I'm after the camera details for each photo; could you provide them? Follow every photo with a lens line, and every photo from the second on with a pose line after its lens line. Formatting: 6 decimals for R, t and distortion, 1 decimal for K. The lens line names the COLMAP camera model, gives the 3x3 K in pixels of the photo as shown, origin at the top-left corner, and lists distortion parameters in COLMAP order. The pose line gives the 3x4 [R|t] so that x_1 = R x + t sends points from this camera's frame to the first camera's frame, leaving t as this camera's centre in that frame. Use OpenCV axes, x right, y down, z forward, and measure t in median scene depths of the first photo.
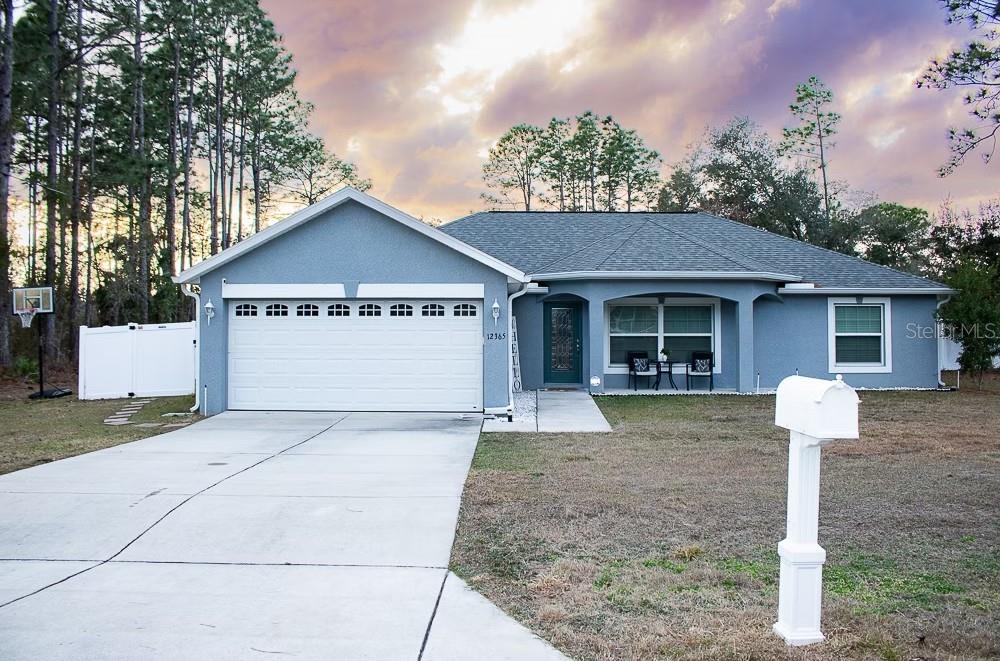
lens RADIAL K [[866.8, 0, 480.9], [0, 866.8, 281.2], [0, 0, 1]] dist [-0.157639, 0.103614]
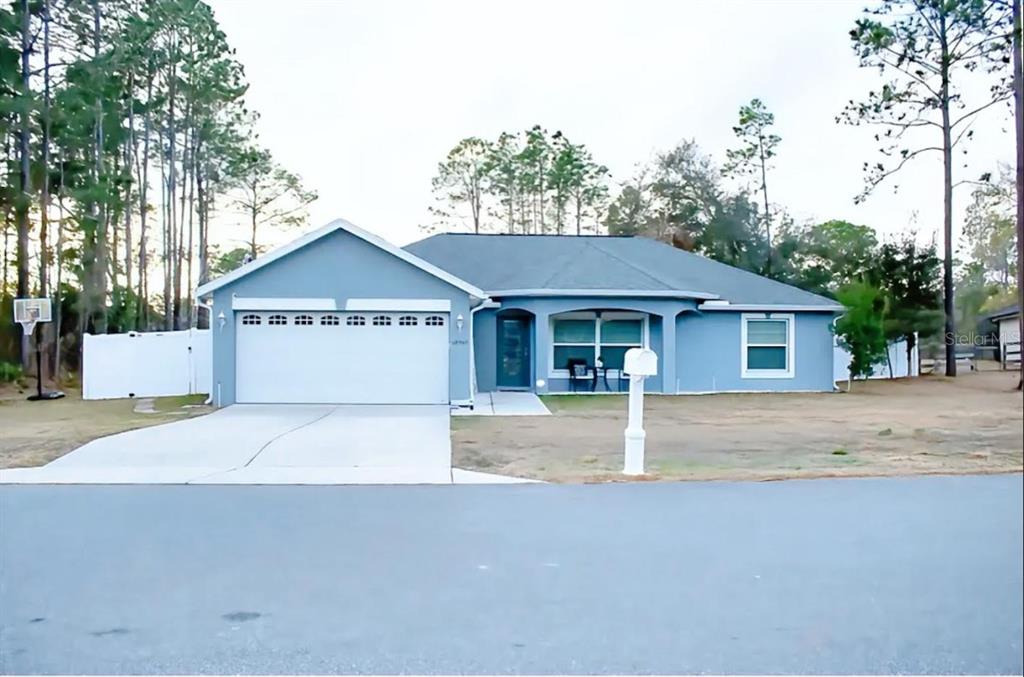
lens RADIAL K [[964.9, 0, 510.4], [0, 964.9, 282.0], [0, 0, 1]] dist [-0.177612, -0.000817]
pose [[0.995392, 0.009716, 0.095397, -0.023262], [-0.008478, 0.999875, -0.013368, -0.002437], [-0.095515, 0.012497, 0.995350, -0.201888]]
